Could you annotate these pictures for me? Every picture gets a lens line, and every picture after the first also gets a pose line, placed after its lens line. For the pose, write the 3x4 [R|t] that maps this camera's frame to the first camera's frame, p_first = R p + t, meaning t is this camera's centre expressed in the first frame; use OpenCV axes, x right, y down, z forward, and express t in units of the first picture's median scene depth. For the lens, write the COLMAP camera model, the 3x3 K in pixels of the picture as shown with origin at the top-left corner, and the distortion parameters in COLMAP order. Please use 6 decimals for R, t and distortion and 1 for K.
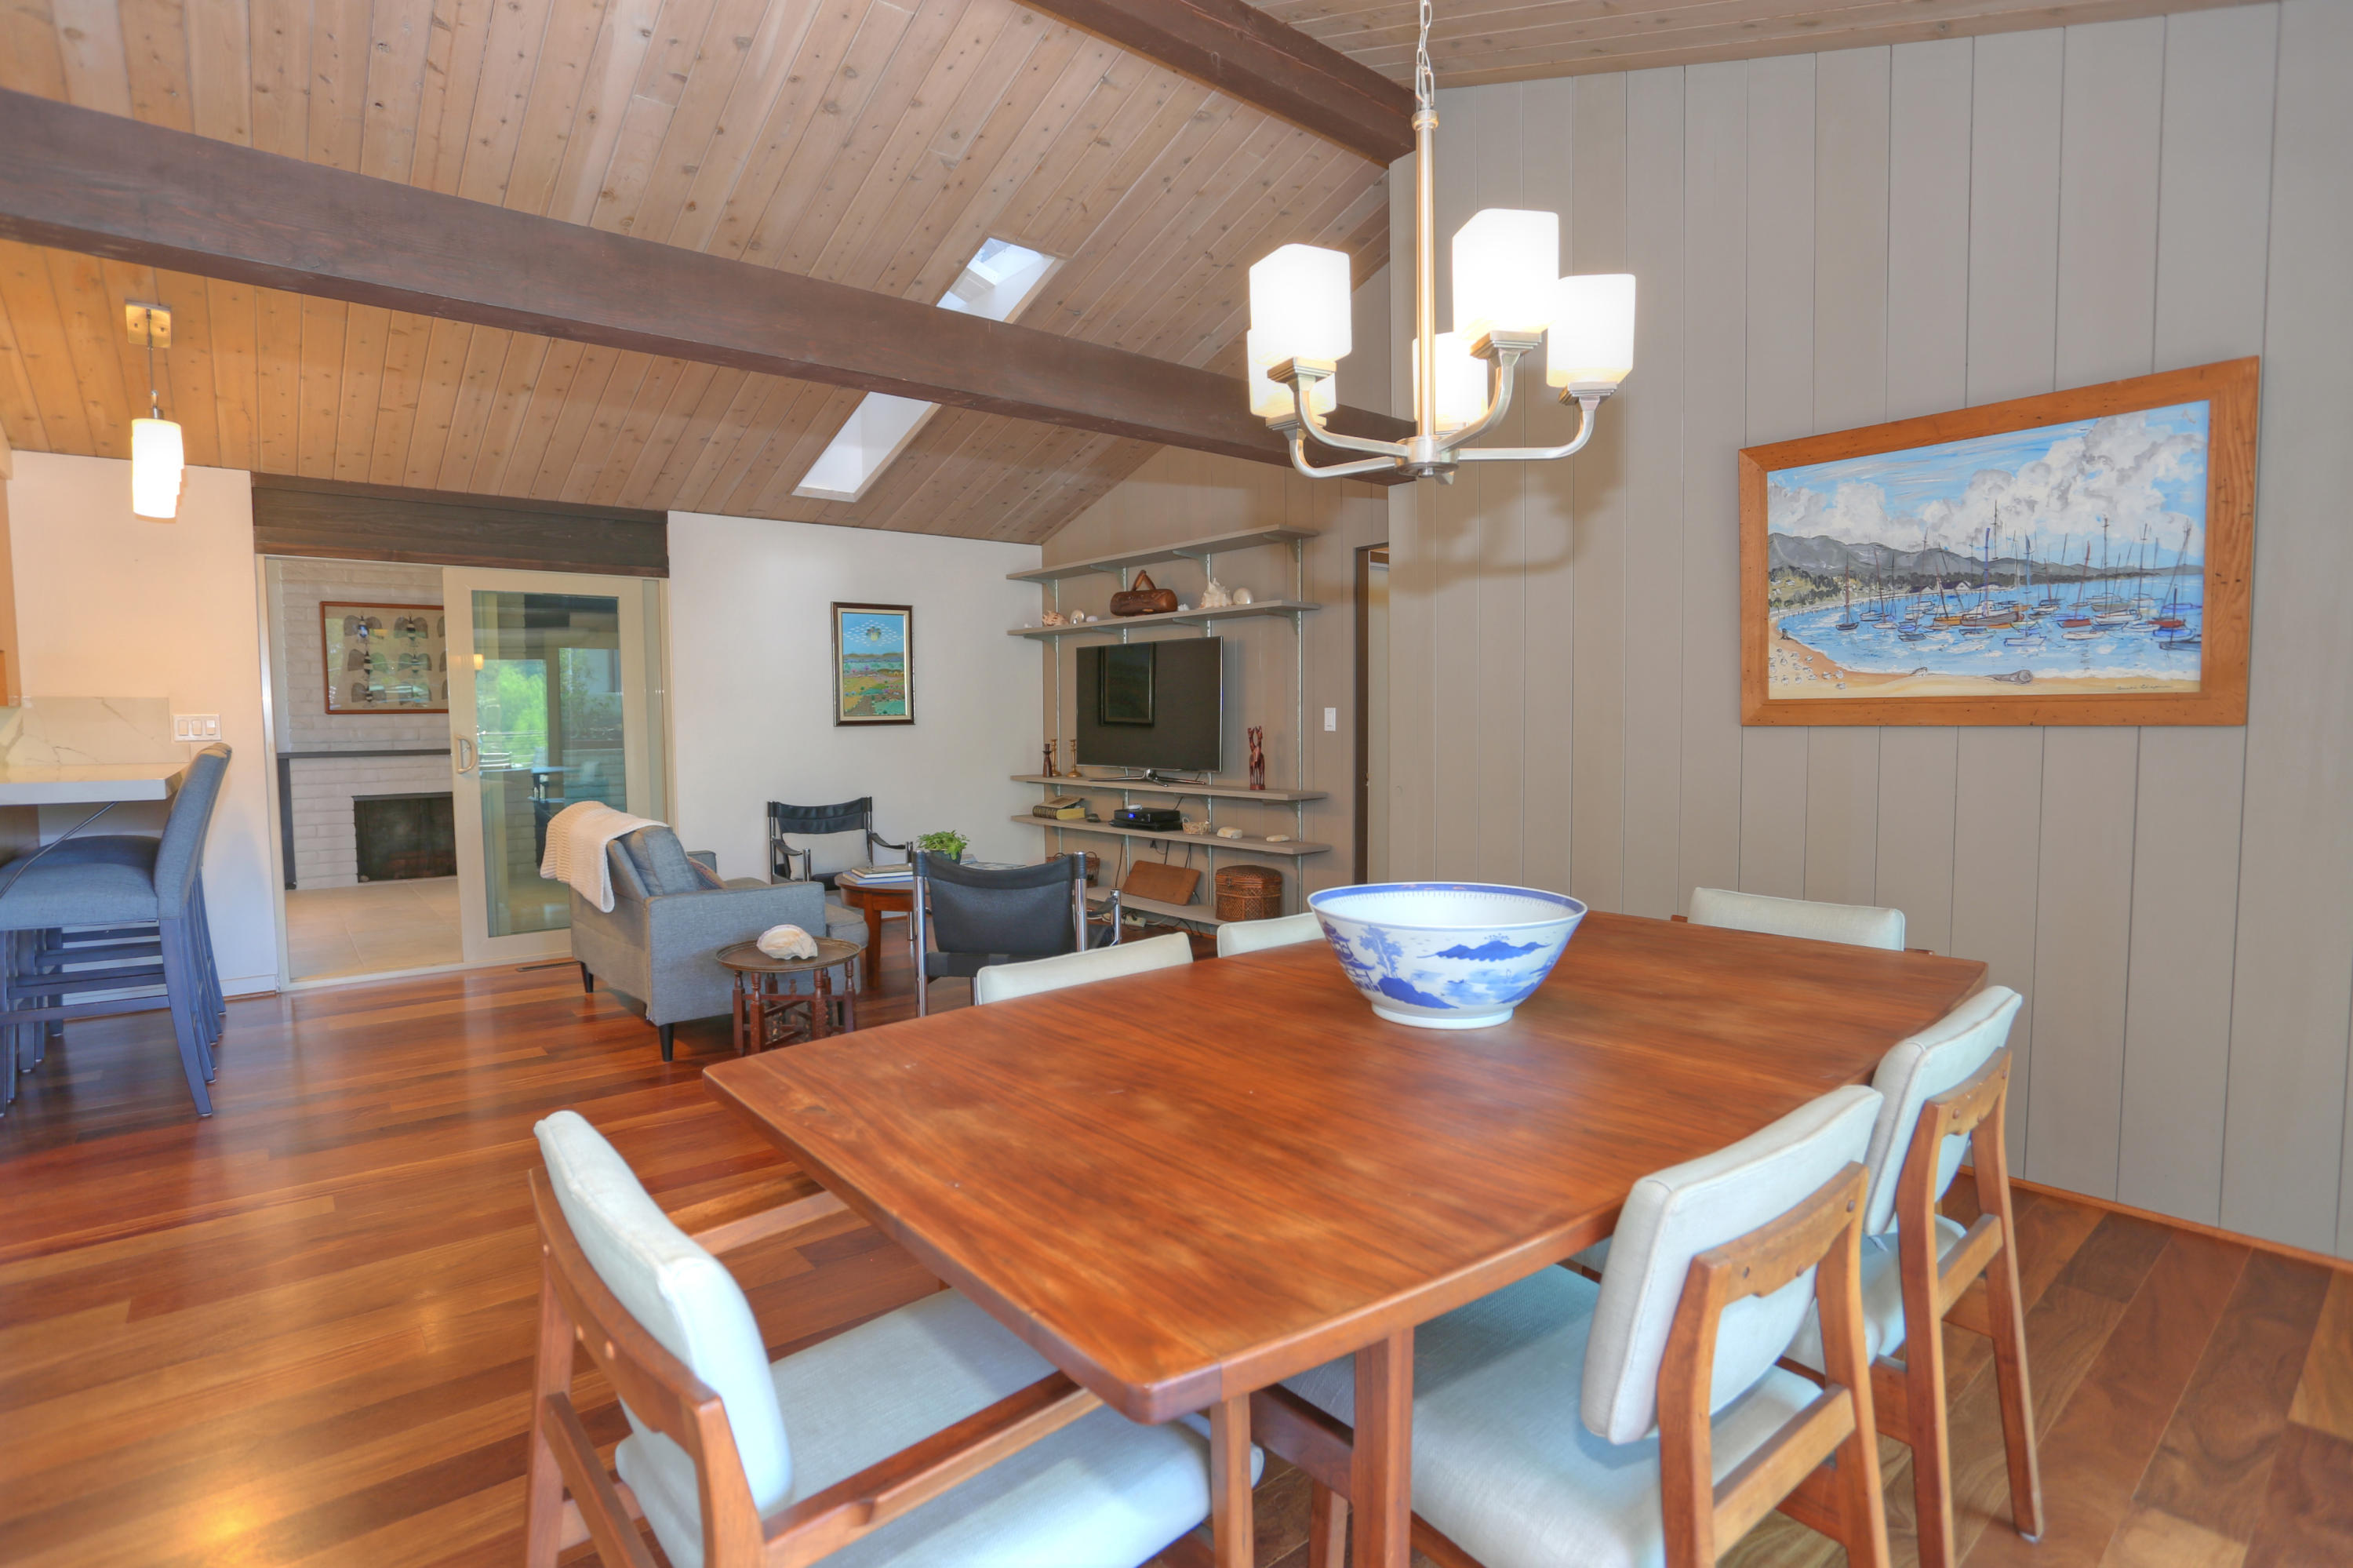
lens RADIAL K [[1132.1, 0, 1176.0], [0, 1132.1, 785.0], [0, 0, 1]] dist [0.000583, 0.000554]
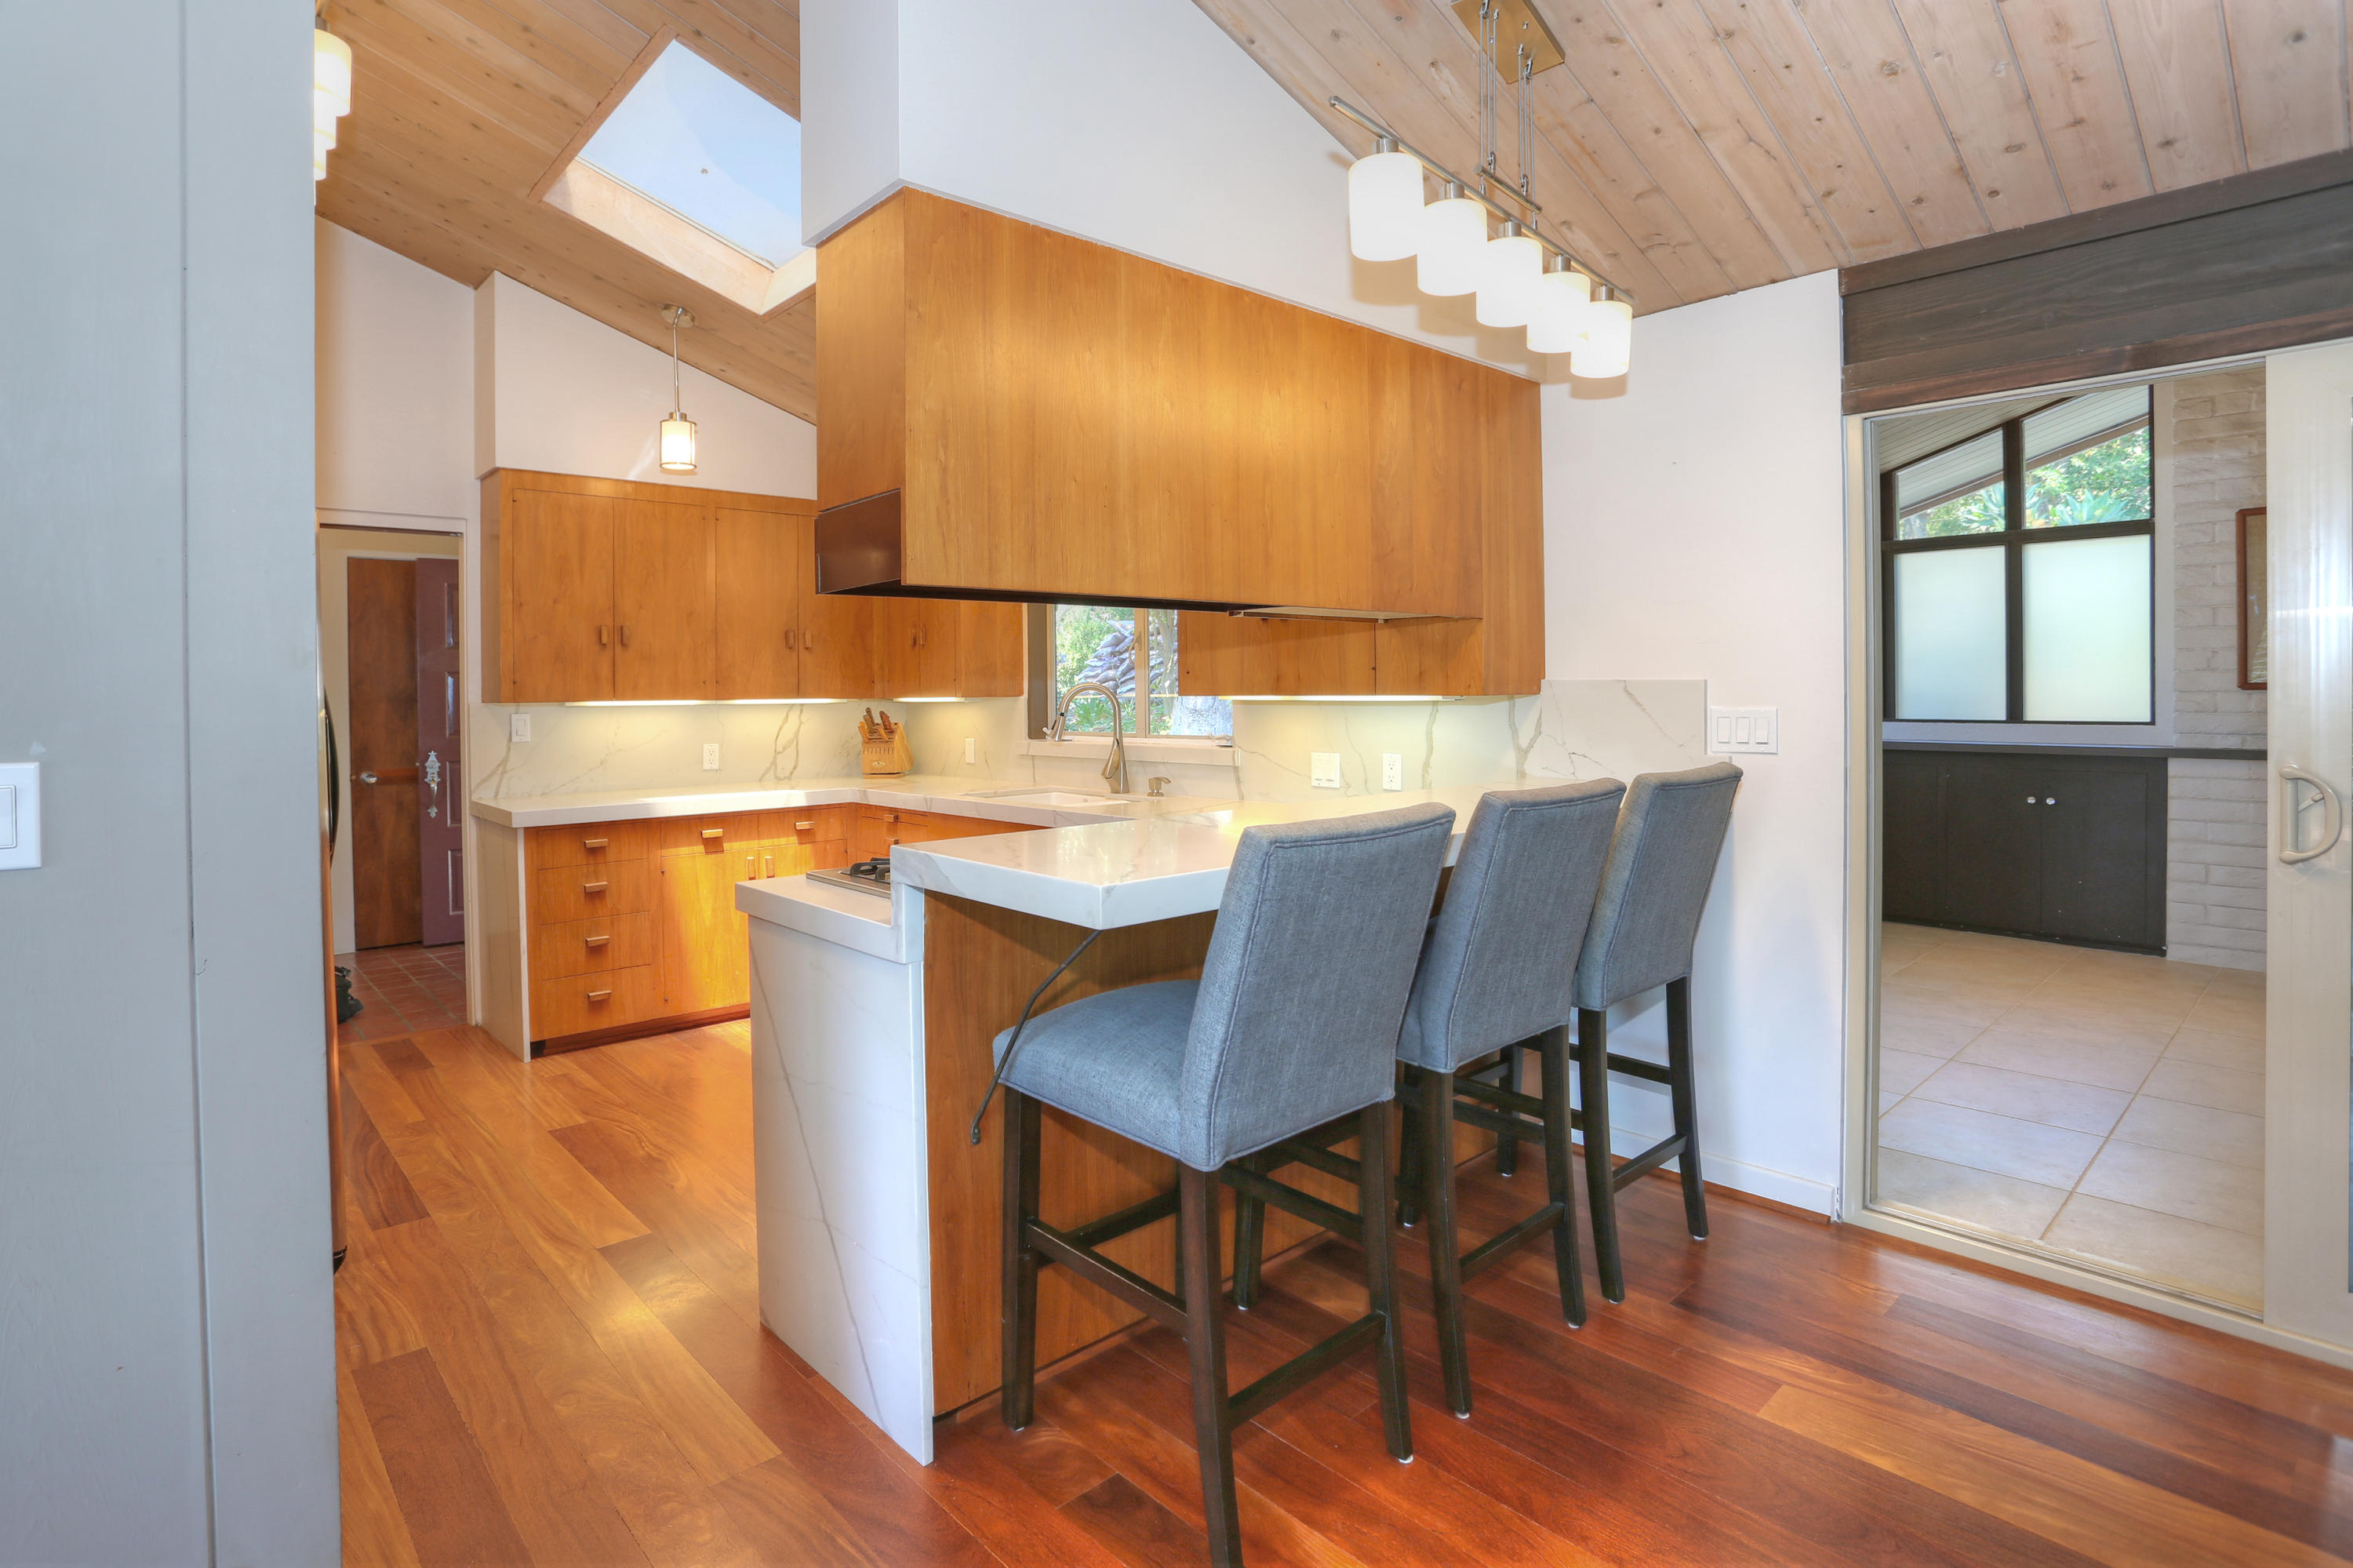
lens RADIAL K [[1132.1, 0, 1154.2], [0, 1132.1, 698.6], [0, 0, 1]] dist [0.000583, 0.000554]
pose [[0.059229, 0.013651, -0.998151, -0.210341], [-0.054642, 0.998452, 0.010413, -0.040856], [0.996748, 0.053924, 0.059883, 0.478011]]
